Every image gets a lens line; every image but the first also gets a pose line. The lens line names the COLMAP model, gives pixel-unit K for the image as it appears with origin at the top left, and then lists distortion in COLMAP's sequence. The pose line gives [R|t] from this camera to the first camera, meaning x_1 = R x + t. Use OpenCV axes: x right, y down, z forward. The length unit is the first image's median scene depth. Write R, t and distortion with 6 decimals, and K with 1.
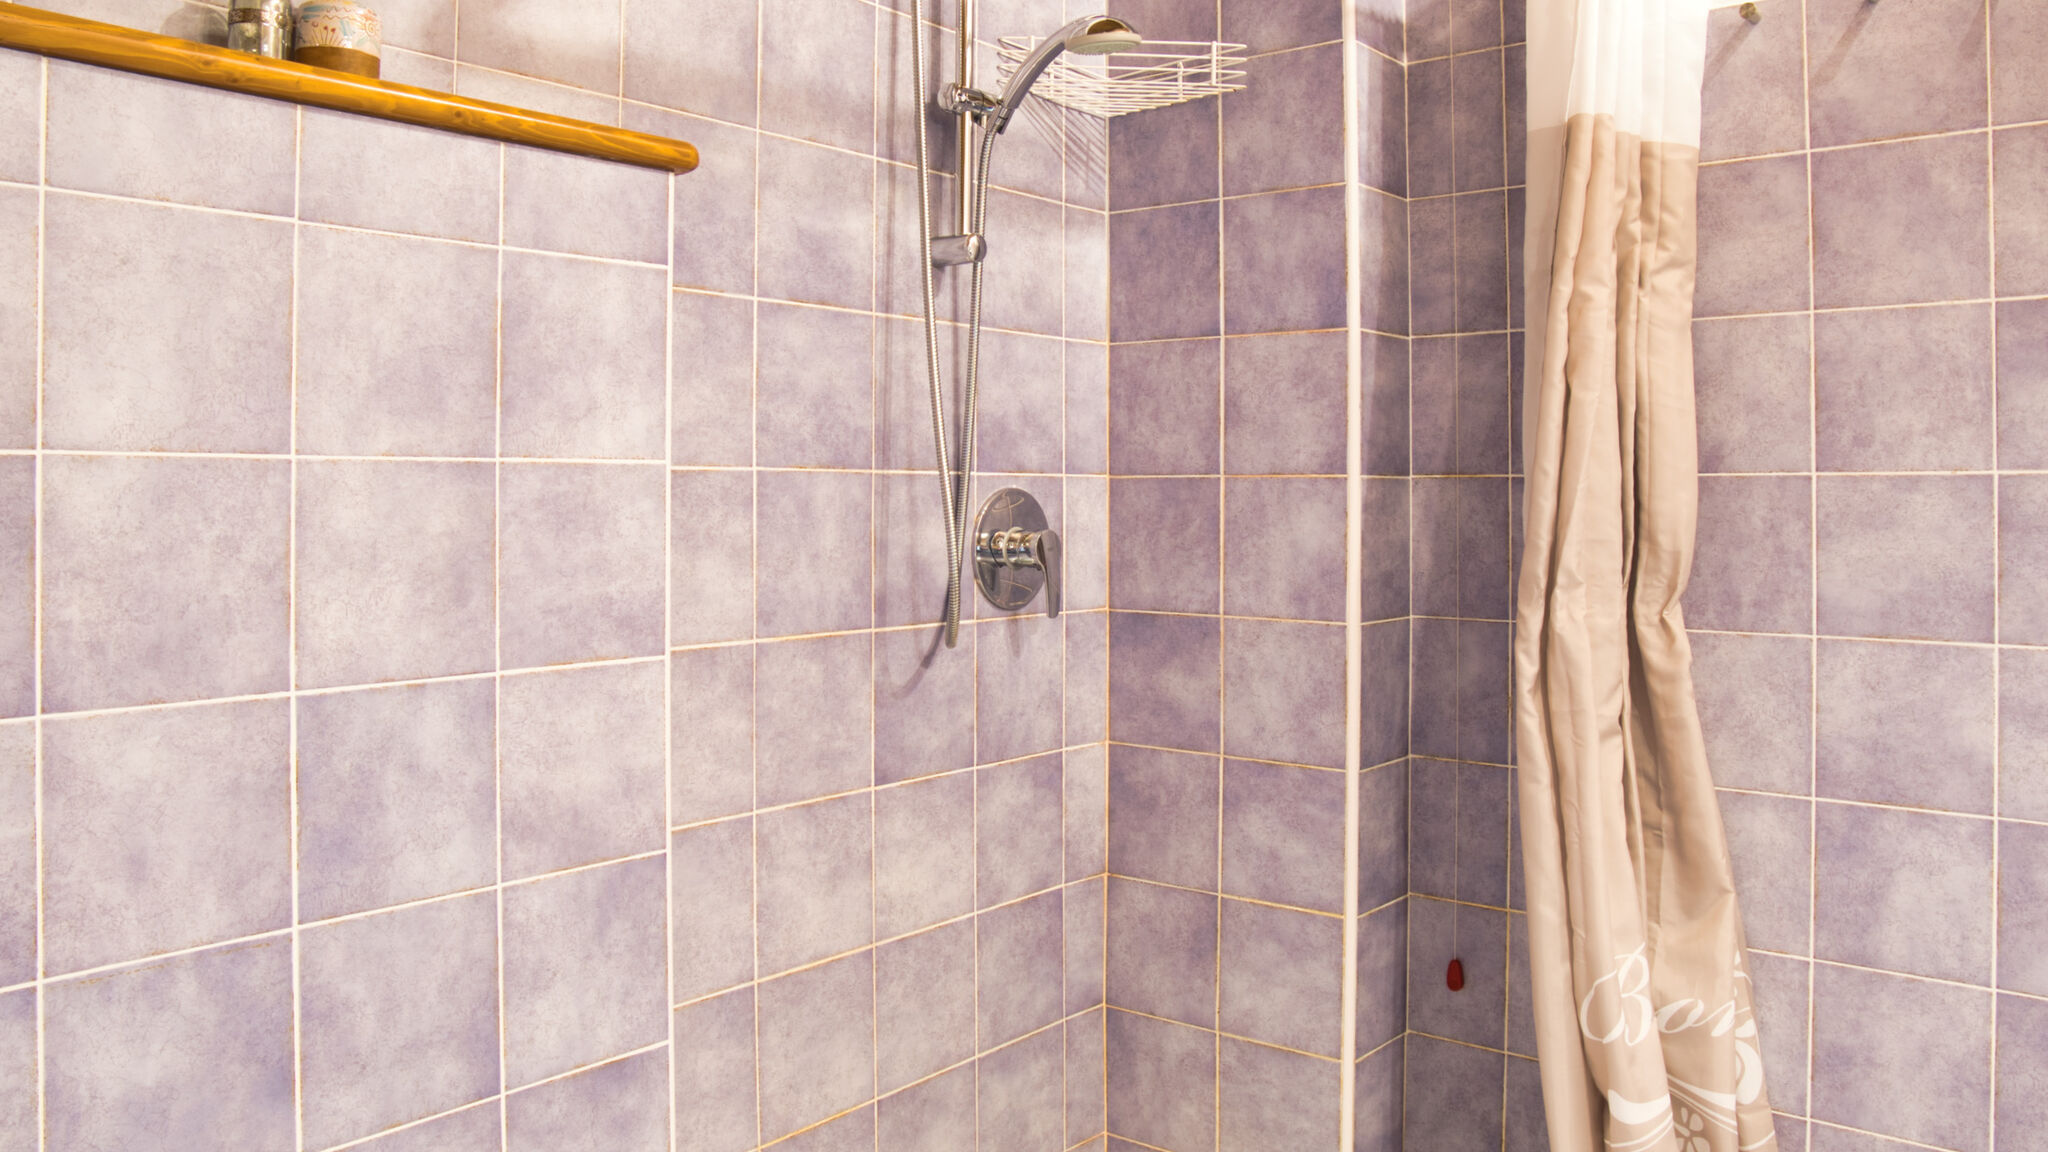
lens RADIAL K [[1541.5, 0, 1030.7], [0, 1541.5, 572.0], [0, 0, 1]] dist [-0.145905, 0.127071]
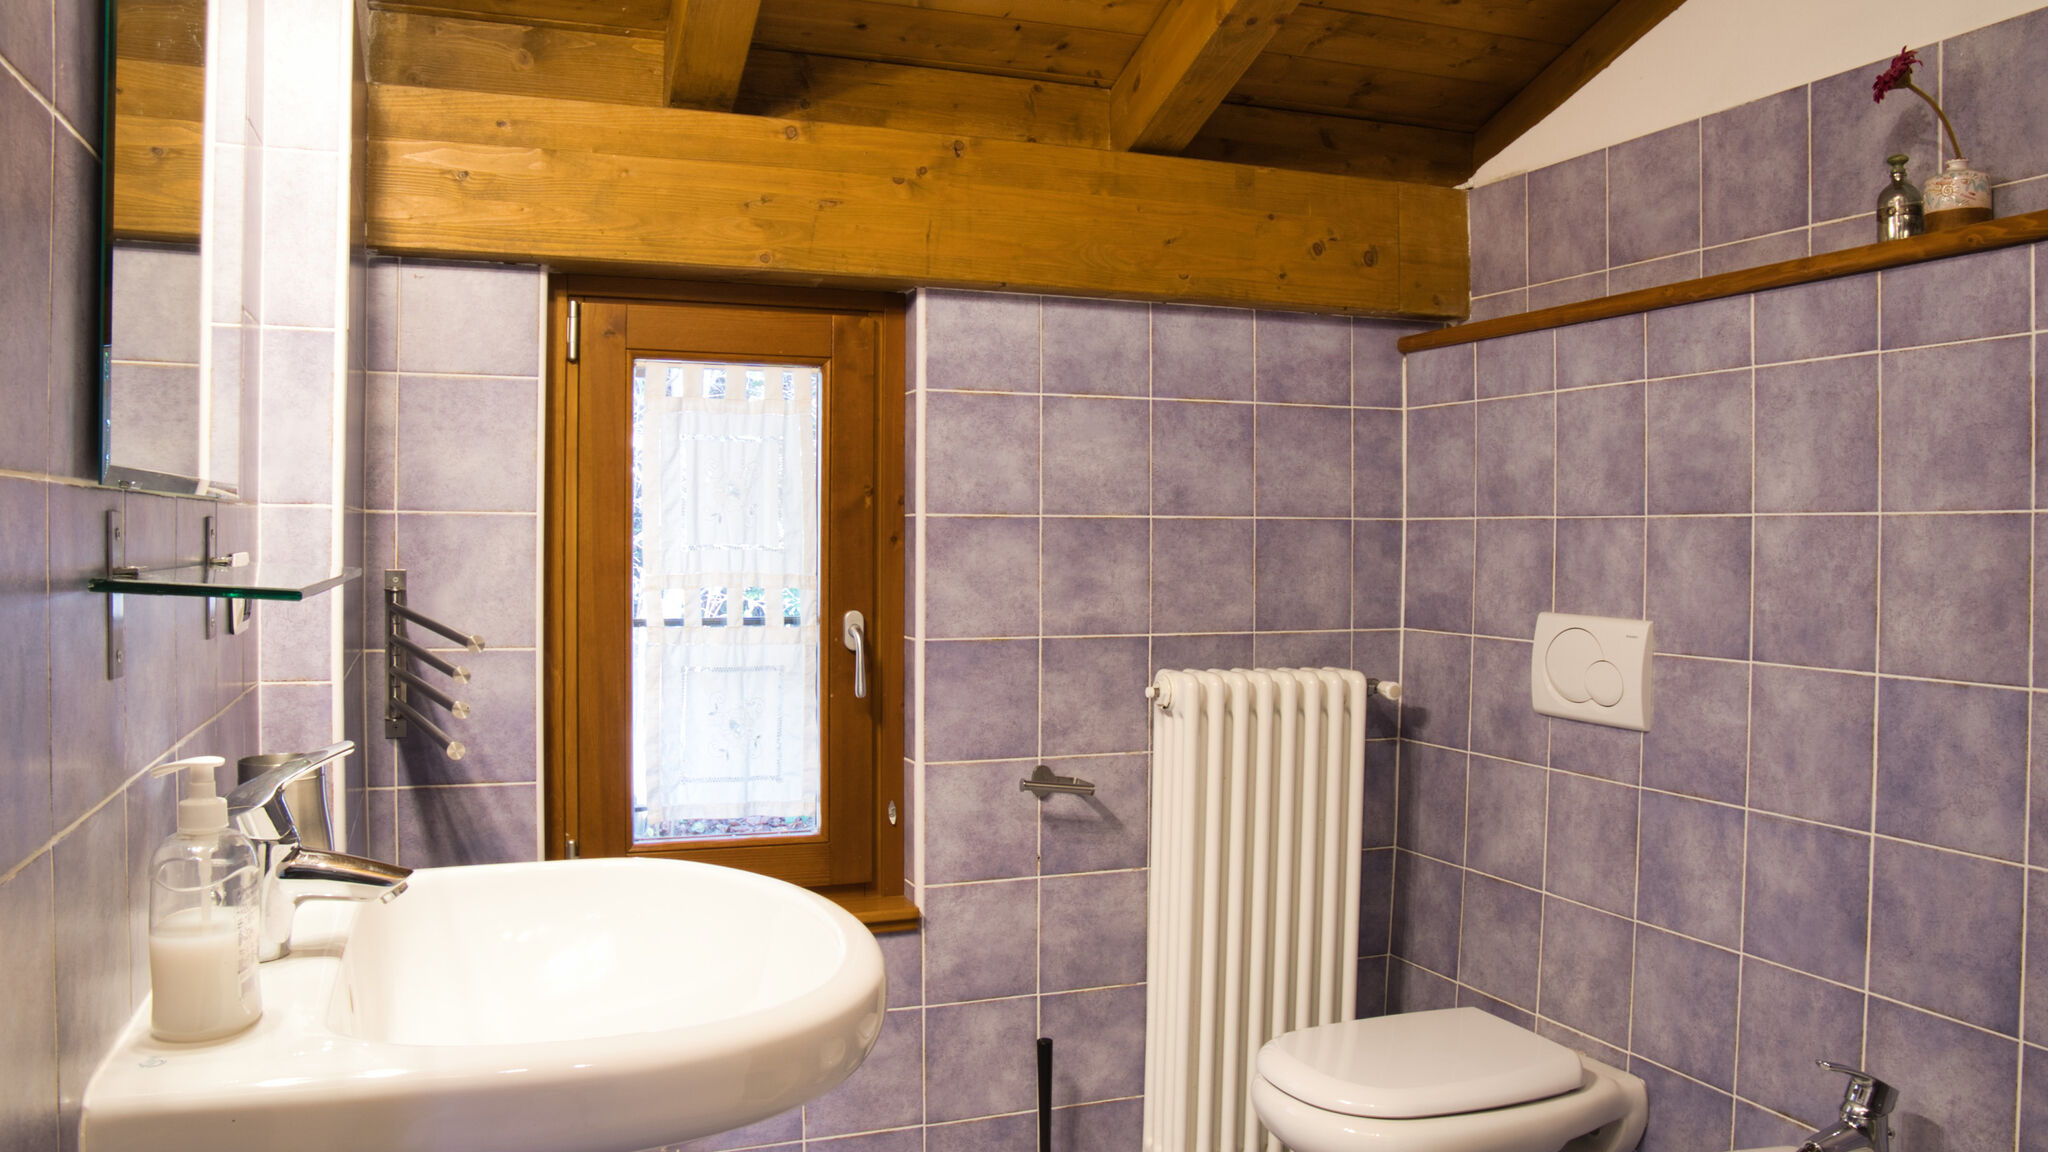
lens RADIAL K [[1541.5, 0, 1030.7], [0, 1541.5, 572.0], [0, 0, 1]] dist [-0.145905, 0.127071]
pose [[-0.483606, 0.048040, -0.873966, 1.148138], [-0.011789, 0.998045, 0.061384, -0.096412], [0.875206, 0.039989, -0.482094, 0.950396]]
